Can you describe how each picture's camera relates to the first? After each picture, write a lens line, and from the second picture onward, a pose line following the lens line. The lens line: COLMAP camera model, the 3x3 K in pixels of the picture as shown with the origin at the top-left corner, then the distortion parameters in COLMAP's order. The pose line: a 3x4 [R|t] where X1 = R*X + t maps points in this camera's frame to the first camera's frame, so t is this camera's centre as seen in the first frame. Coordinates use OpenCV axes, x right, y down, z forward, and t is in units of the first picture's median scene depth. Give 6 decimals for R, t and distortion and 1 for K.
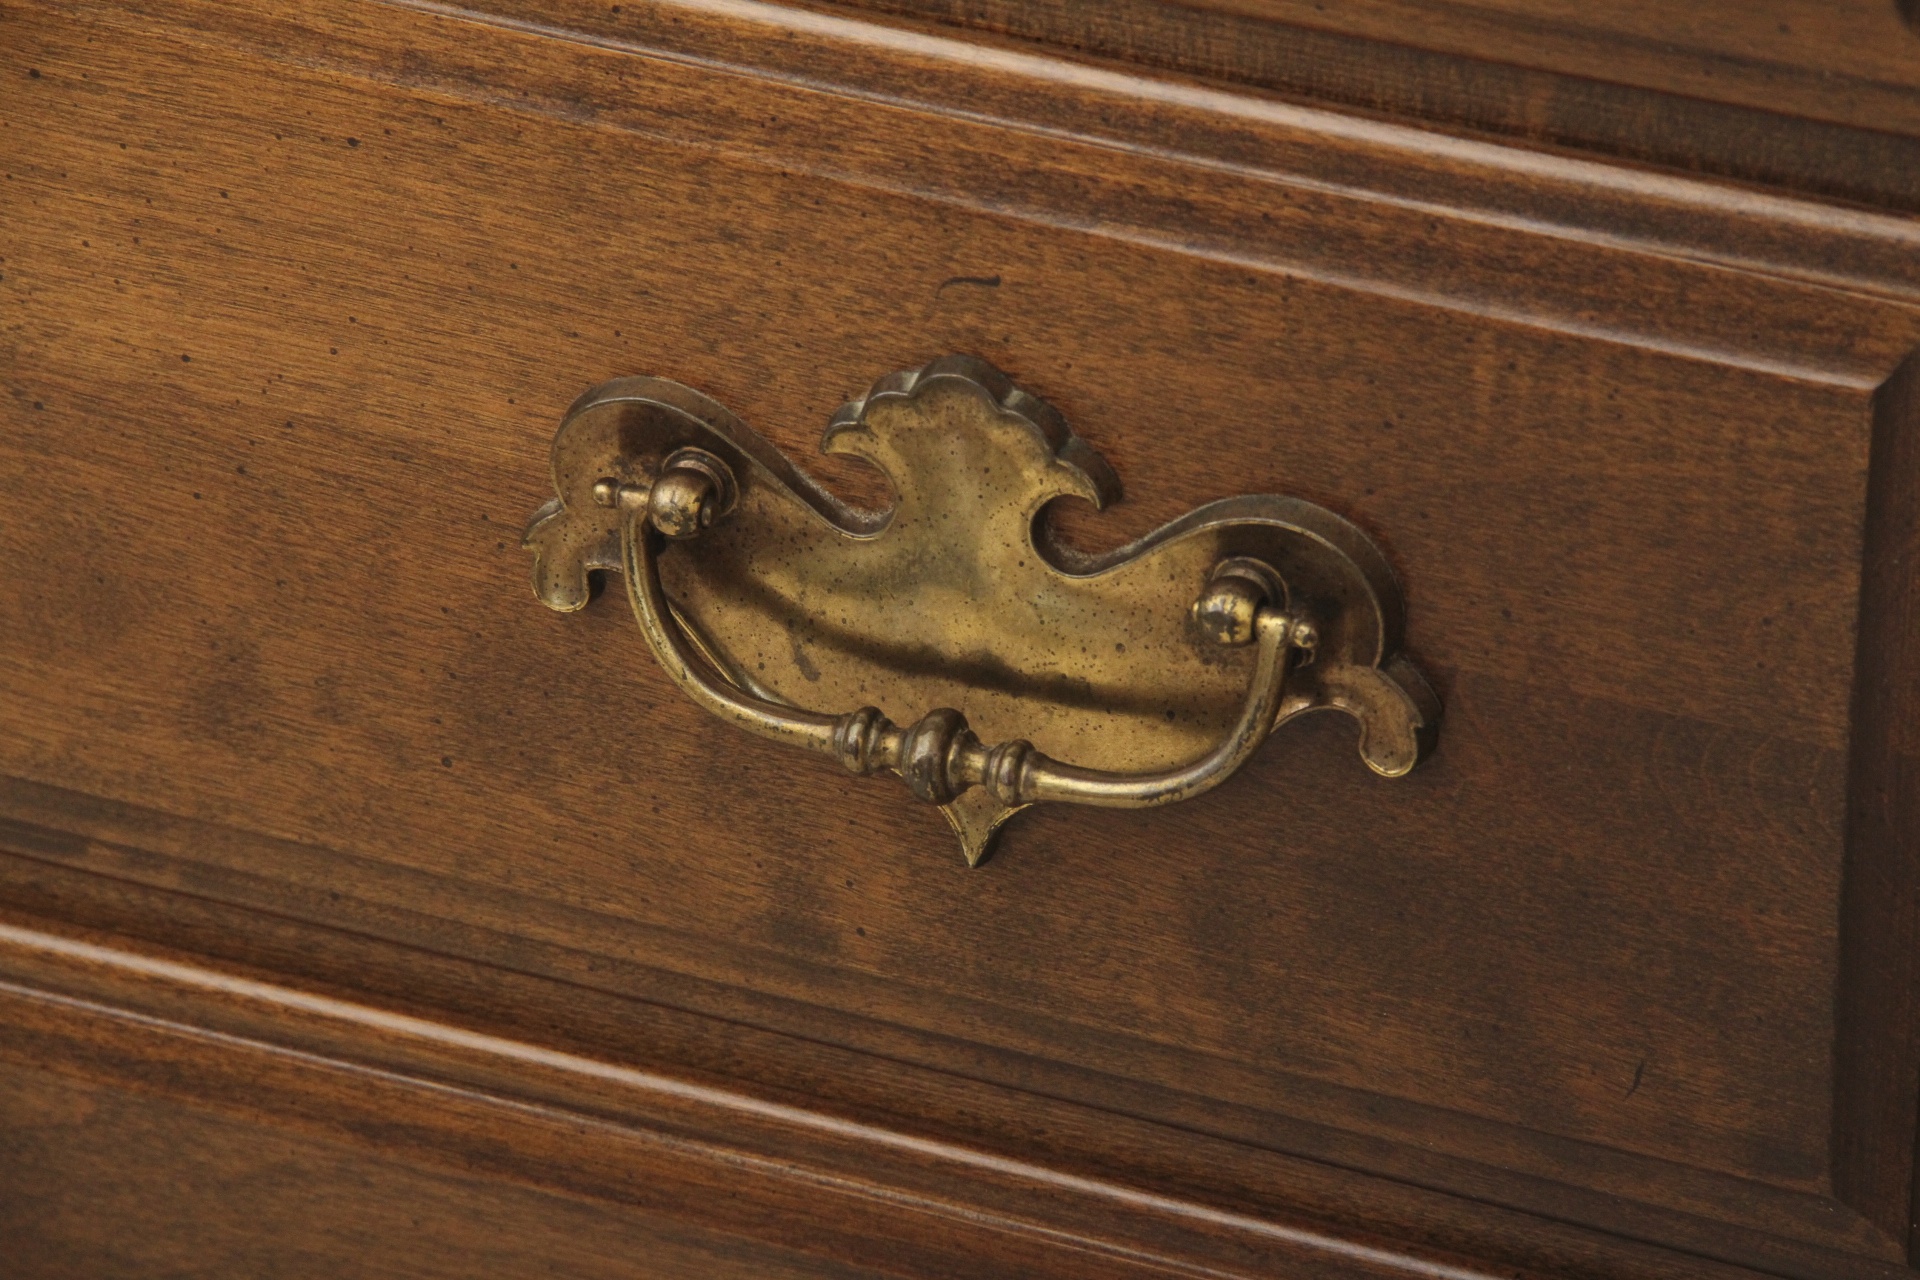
lens RADIAL K [[8800.9, 0, 969.6], [0, 8800.9, 647.6], [0, 0, 1]] dist [0.918011, 0.000000]
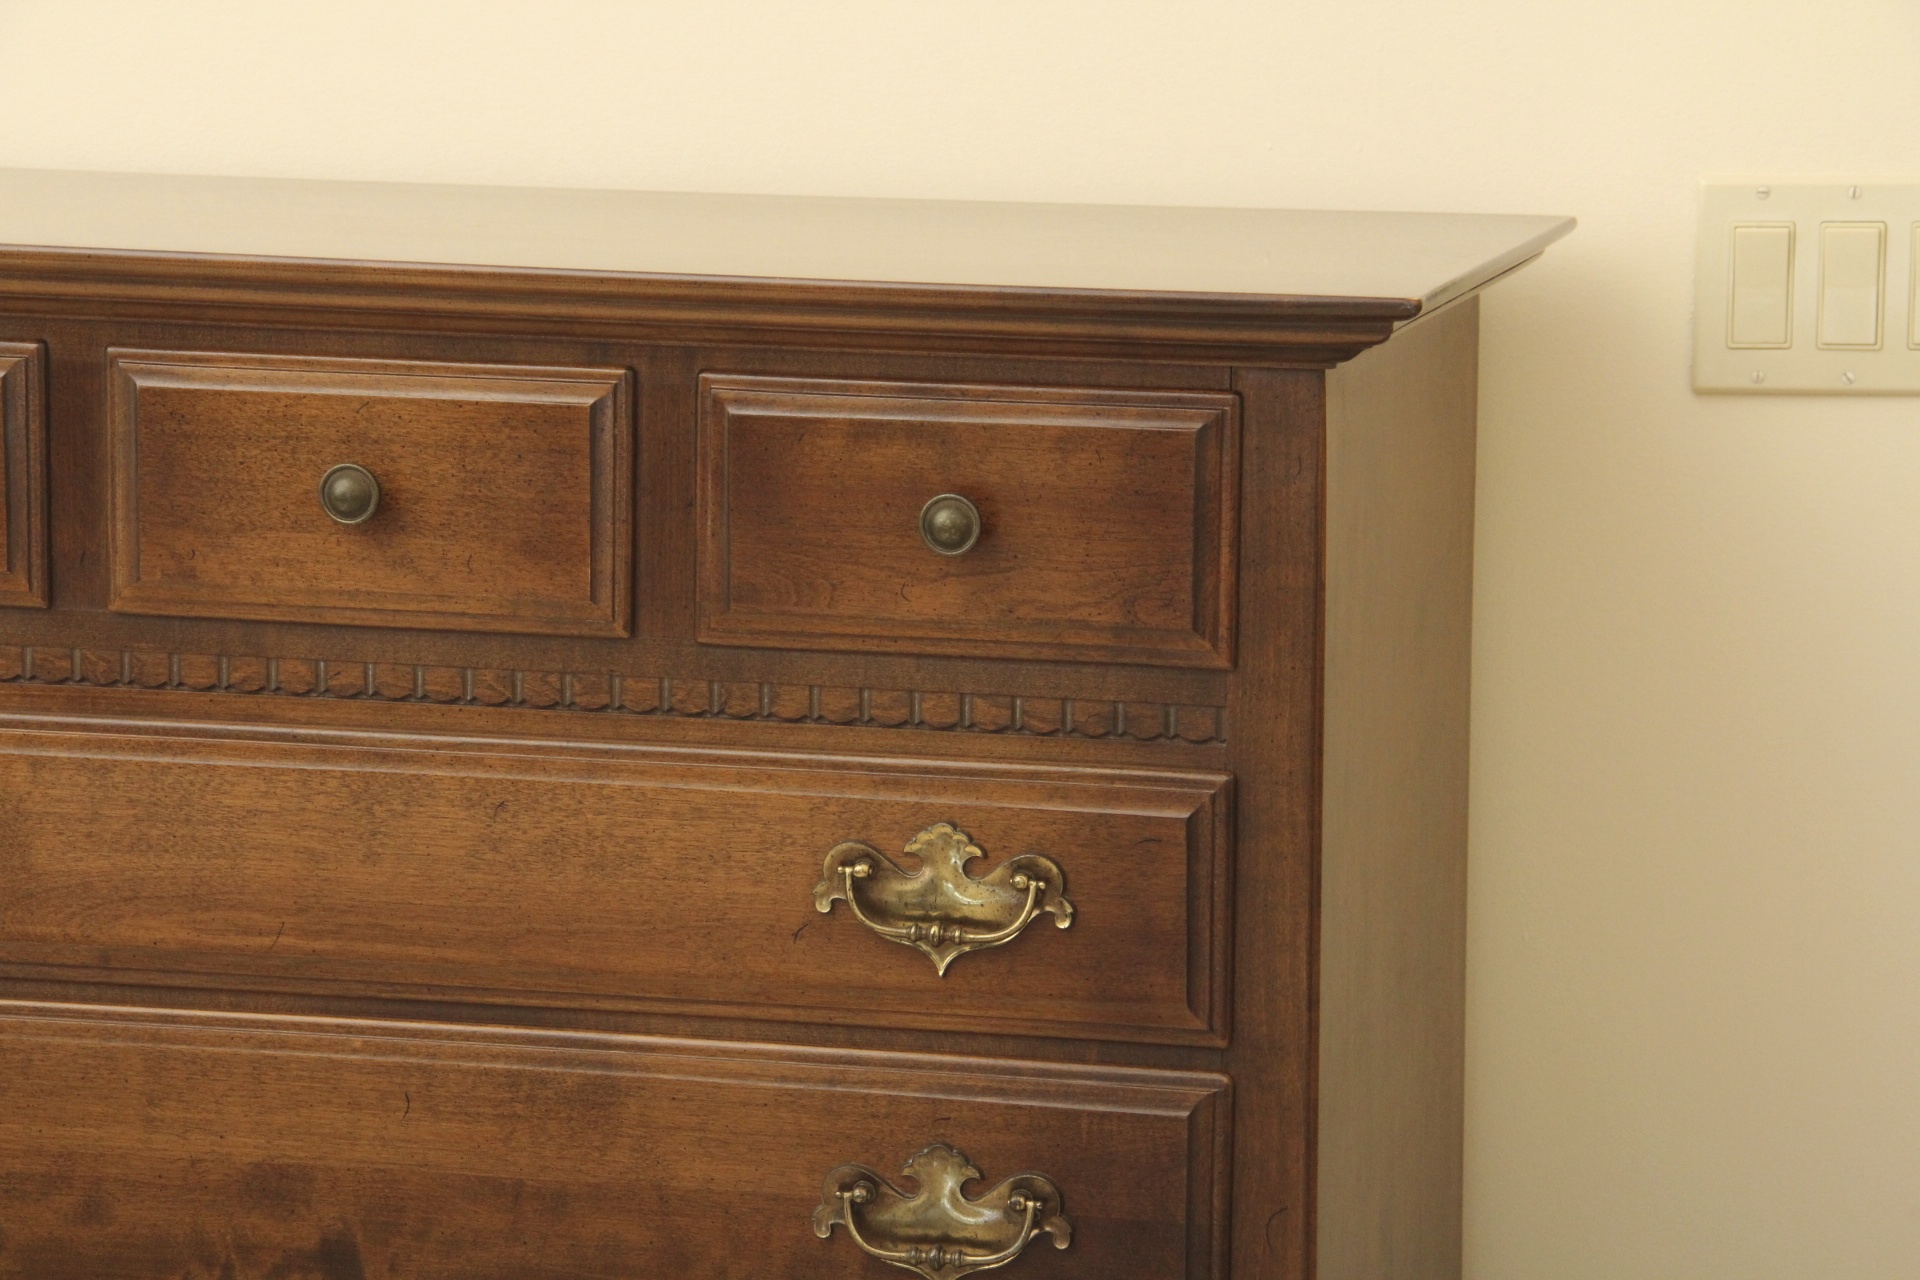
lens RADIAL K [[6112.3, 0, 957.9], [0, 6112.3, 655.6], [0, 0, 1]] dist [0.675223, 0.000000]
pose [[0.988042, -0.013395, 0.153600, -0.386659], [0.071446, 0.922582, -0.379127, 0.756738], [-0.136630, 0.385568, 0.912507, -1.434327]]
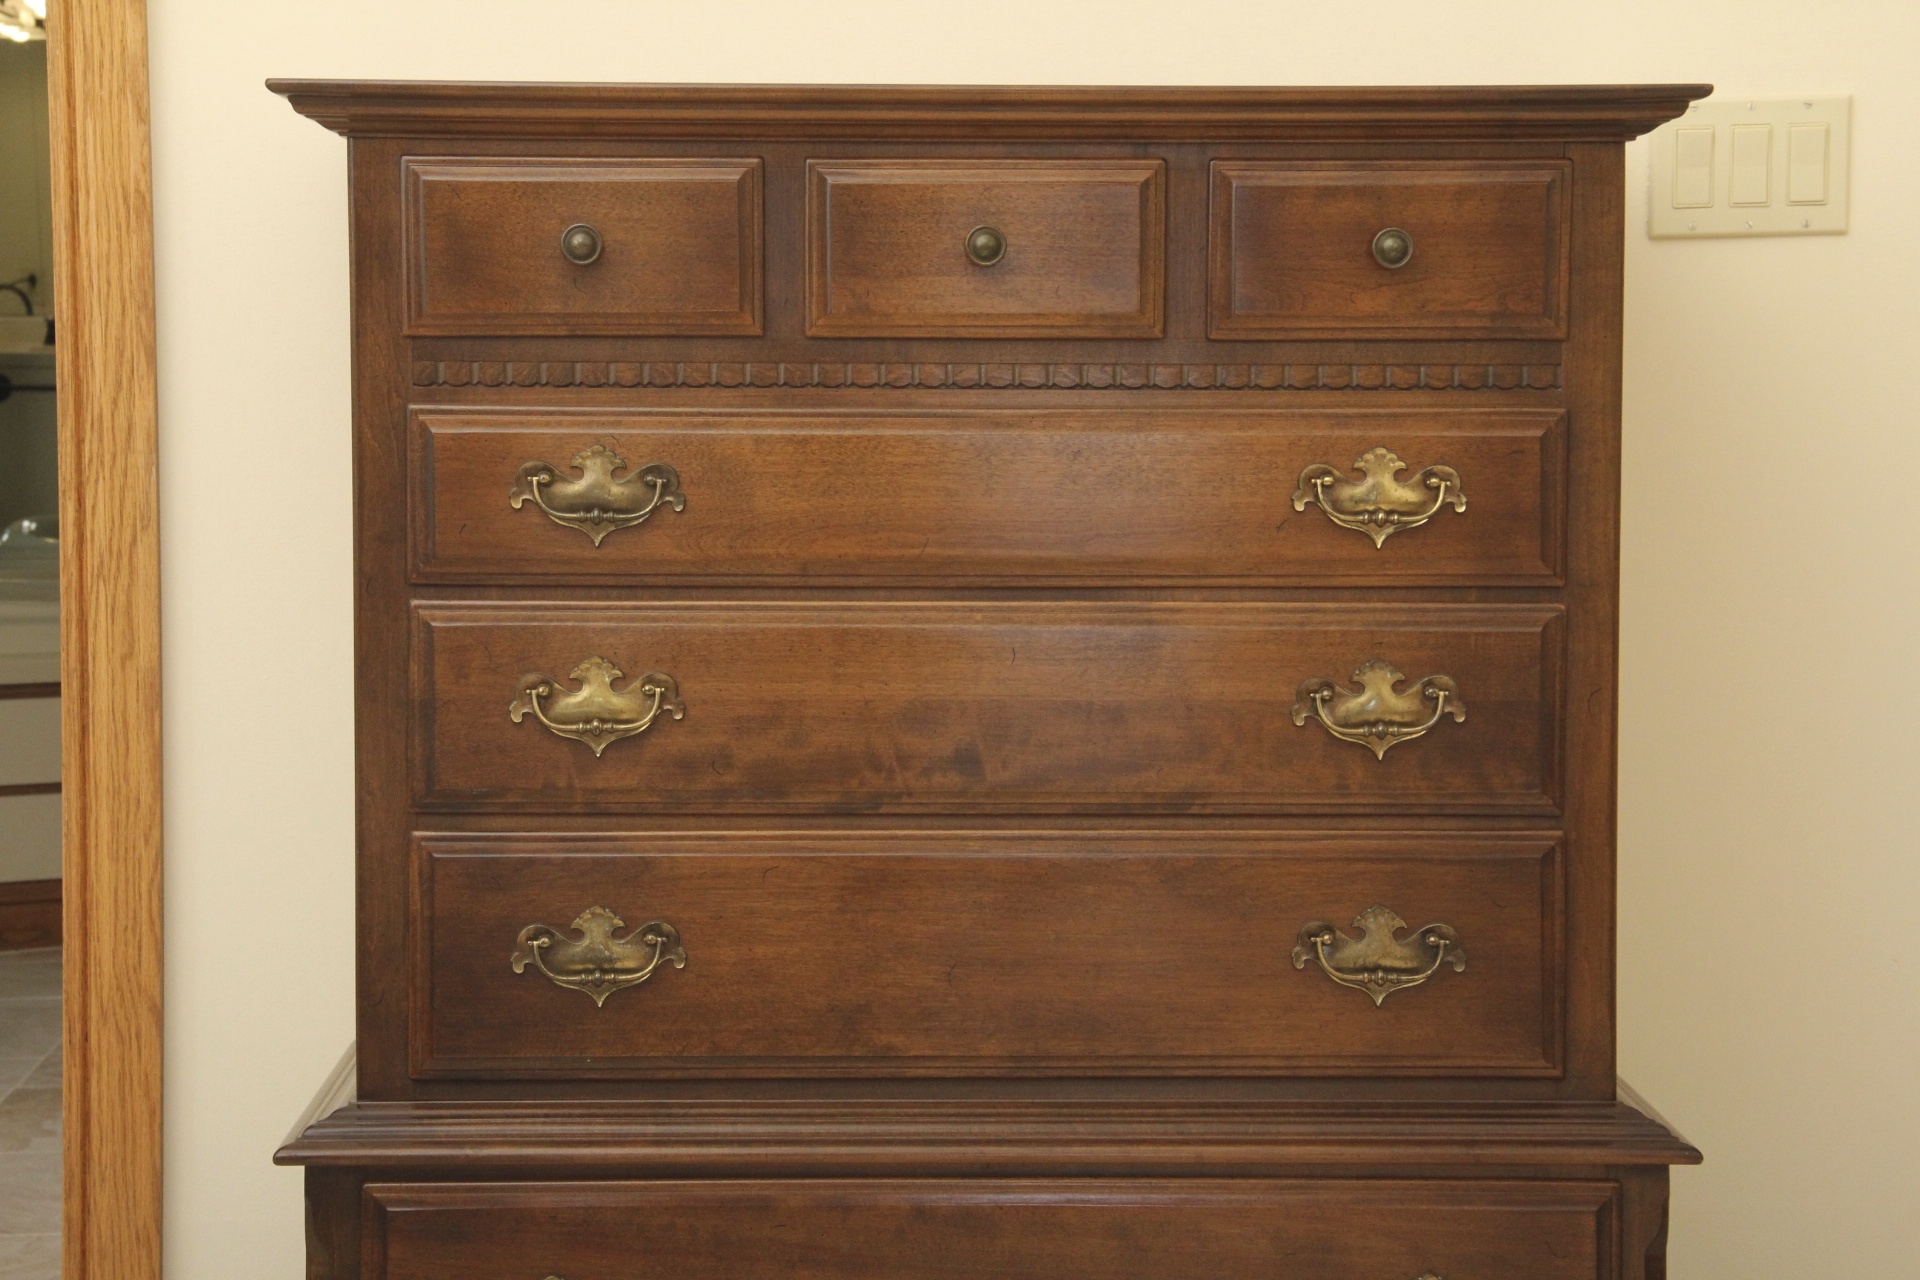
lens RADIAL K [[4545.8, 0, 949.3], [0, 4545.8, 638.4], [0, 0, 1]] dist [0.417245, 0.000000]
pose [[0.912613, -0.025723, 0.408015, -1.458289], [0.210913, 0.884575, -0.415984, 1.126273], [-0.350220, 0.465688, 0.812700, -1.311721]]
